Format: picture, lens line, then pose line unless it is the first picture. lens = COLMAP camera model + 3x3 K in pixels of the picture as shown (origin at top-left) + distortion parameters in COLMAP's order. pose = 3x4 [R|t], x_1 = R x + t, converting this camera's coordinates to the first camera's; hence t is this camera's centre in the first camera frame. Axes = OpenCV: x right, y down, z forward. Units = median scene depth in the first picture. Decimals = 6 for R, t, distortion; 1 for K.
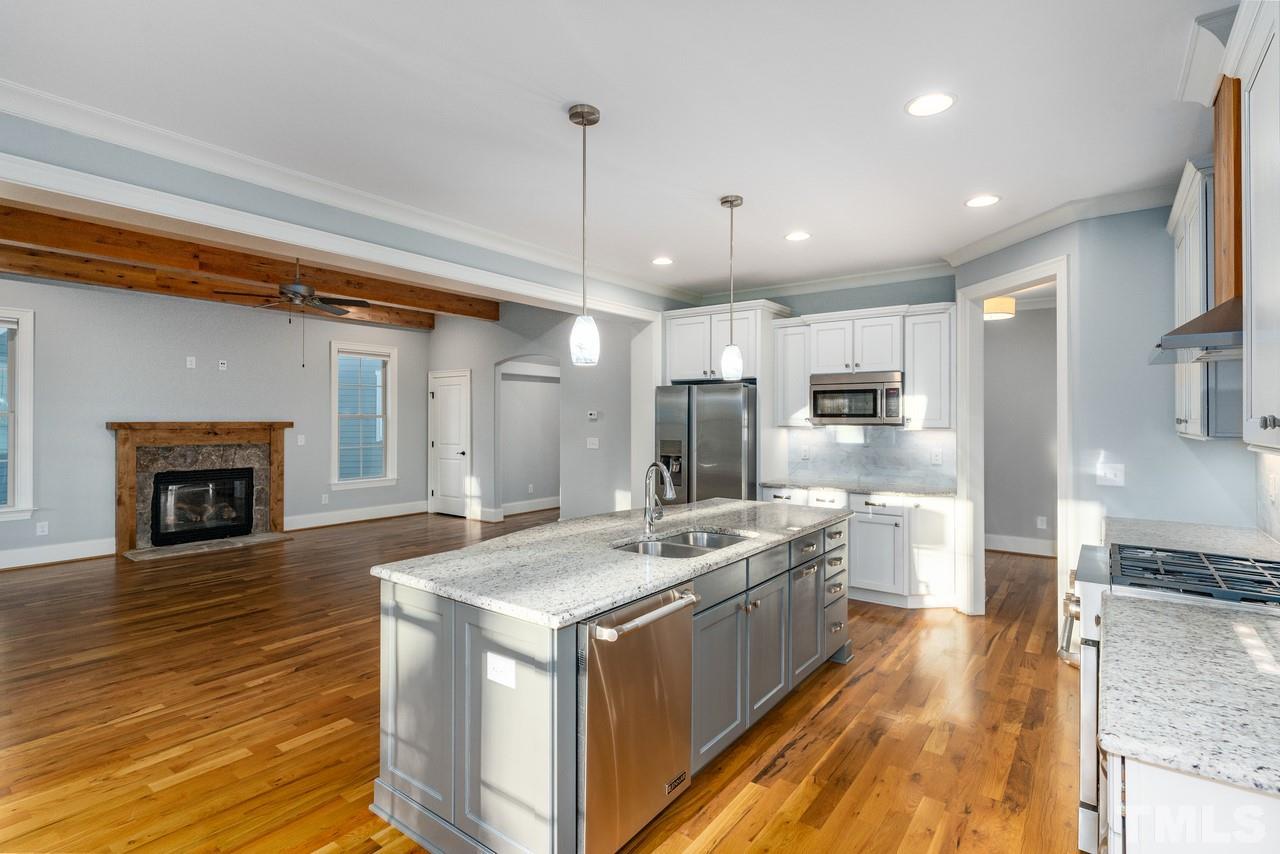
lens RADIAL K [[600.2, 0, 643.6], [0, 600.2, 435.5], [0, 0, 1]] dist [-0.009032, 0.000280]
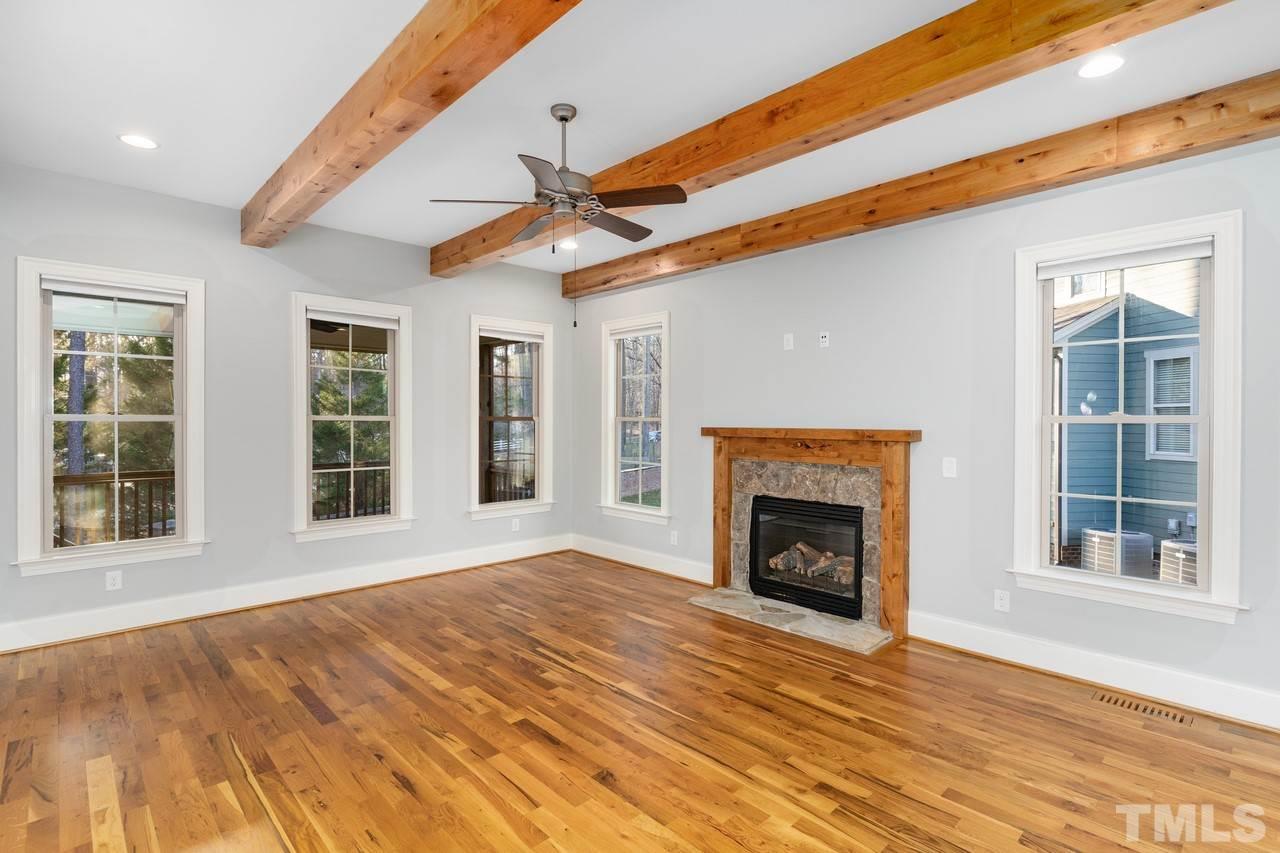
lens RADIAL K [[609.8, 0, 640.0], [0, 609.8, 426.5], [0, 0, 1]] dist [0.000425, 0.000268]
pose [[-0.168459, 0.005627, -0.985693, -0.035011], [-0.032609, 0.999405, 0.011278, -0.029303], [0.985169, 0.034043, -0.168175, 1.032442]]
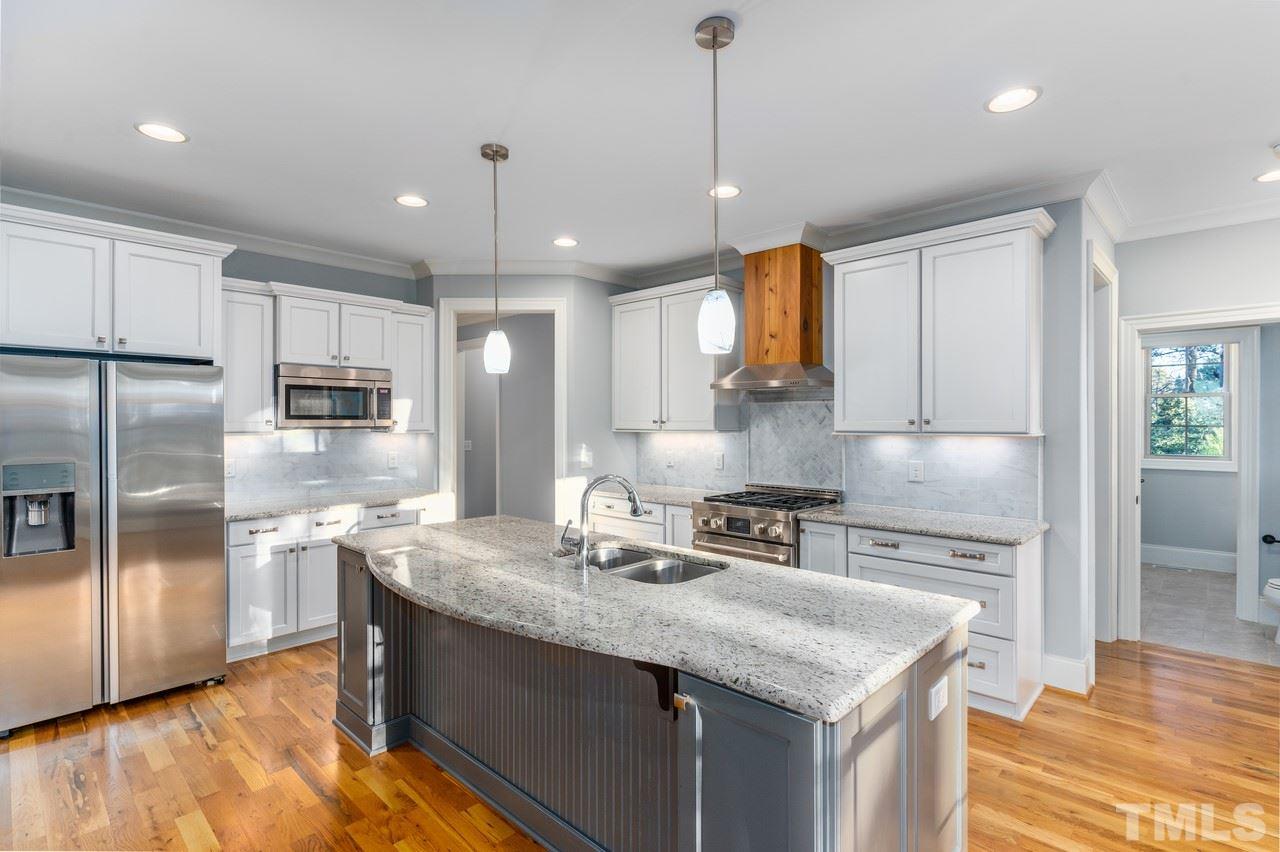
lens RADIAL K [[606.7, 0, 626.0], [0, 606.7, 430.0], [0, 0, 1]] dist [-0.001453, -0.000161]
pose [[0.143768, -0.013143, 0.989524, -0.346654], [0.028891, 0.999541, 0.009078, -0.009480], [-0.989190, 0.027283, 0.144082, 0.382642]]
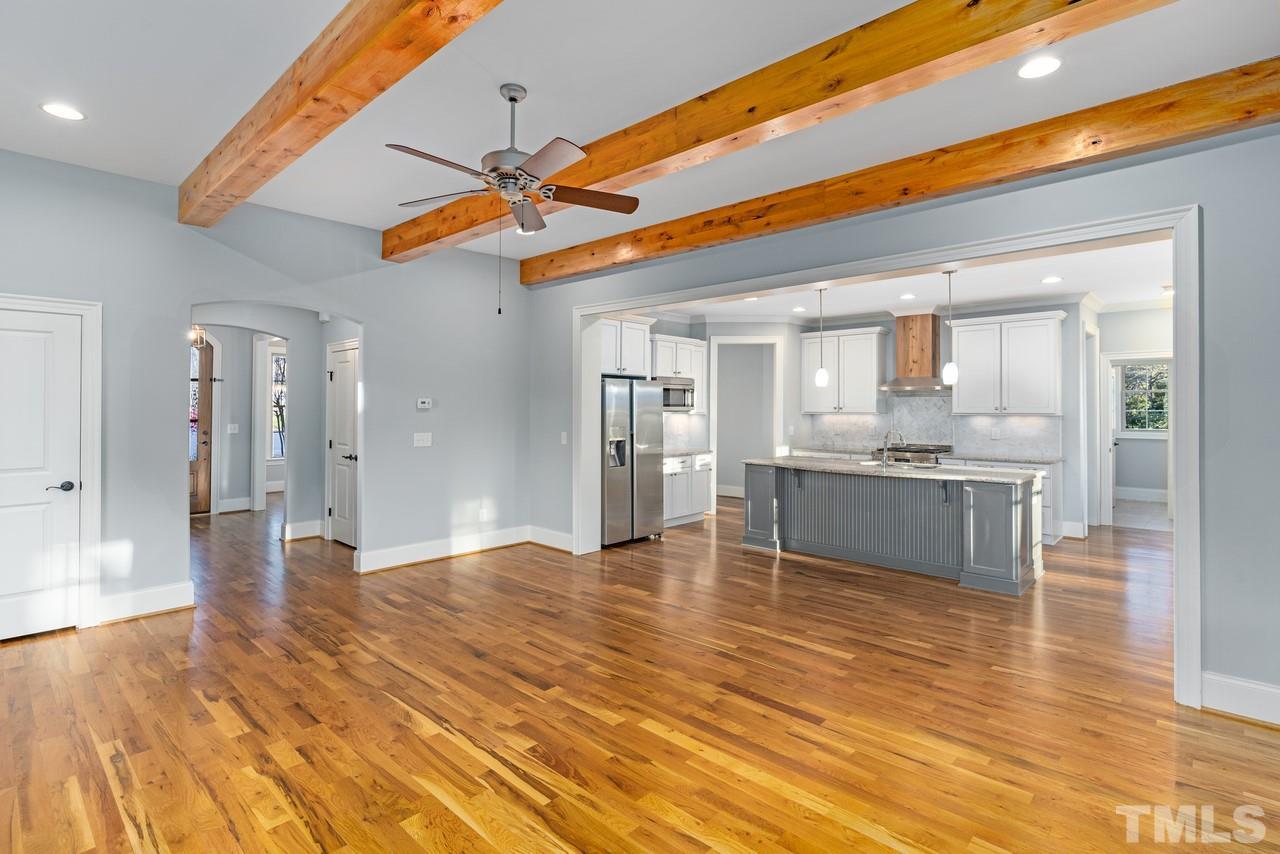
lens RADIAL K [[623.4, 0, 625.7], [0, 623.4, 410.9], [0, 0, 1]] dist [-0.001176, -0.000195]
pose [[0.131470, -0.008488, 0.991284, -0.990263], [0.027851, 0.999600, 0.004865, -0.024658], [-0.990929, 0.026968, 0.131654, 0.730709]]
